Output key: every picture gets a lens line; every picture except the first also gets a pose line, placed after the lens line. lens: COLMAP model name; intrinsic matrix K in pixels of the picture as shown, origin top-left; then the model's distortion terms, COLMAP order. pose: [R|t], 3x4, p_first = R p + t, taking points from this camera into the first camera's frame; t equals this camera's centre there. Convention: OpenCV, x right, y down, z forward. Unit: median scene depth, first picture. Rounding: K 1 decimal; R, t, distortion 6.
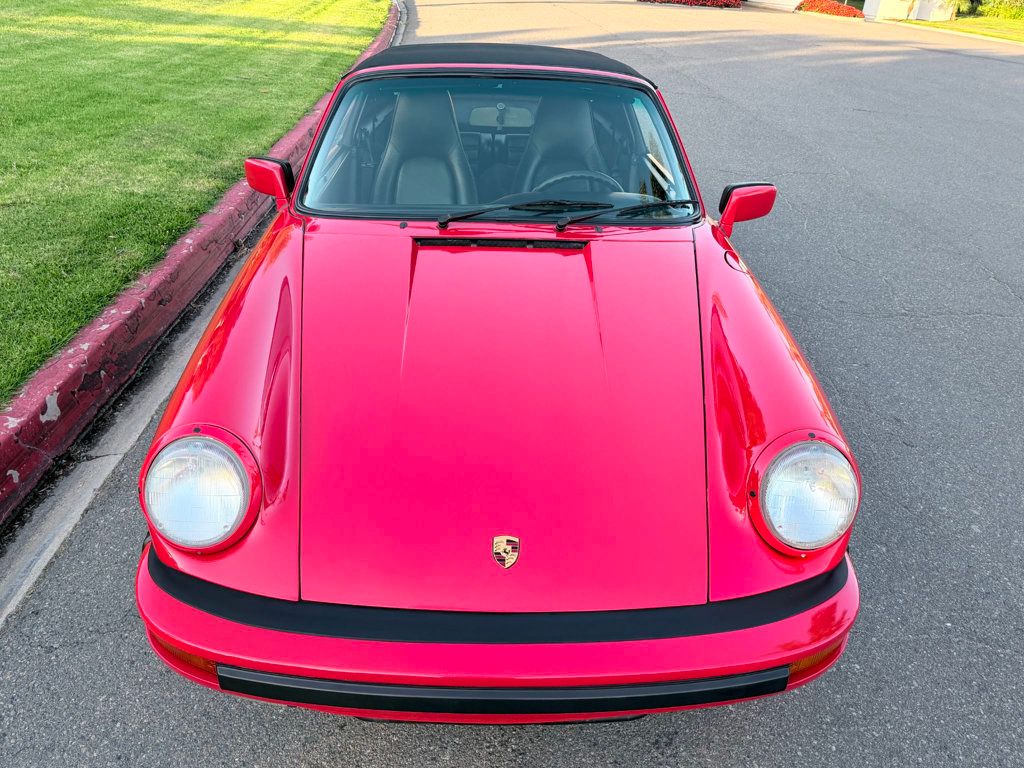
lens RADIAL K [[785.2, 0, 505.6], [0, 785.2, 384.3], [0, 0, 1]] dist [0.005615, -0.012586]
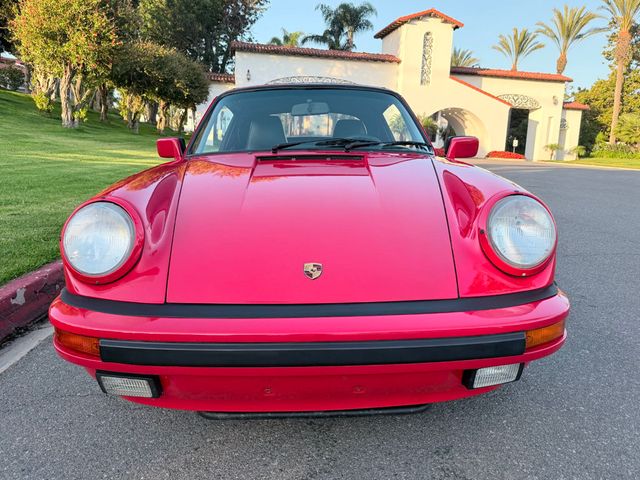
lens RADIAL K [[490.8, 0, 321.7], [0, 490.8, 242.4], [0, 0, 1]] dist [0.005615, -0.012586]
pose [[0.999185, -0.040087, -0.004808, 0.018309], [0.036775, 0.952786, -0.301406, 0.345672], [0.016663, 0.300984, 0.953484, 0.111235]]
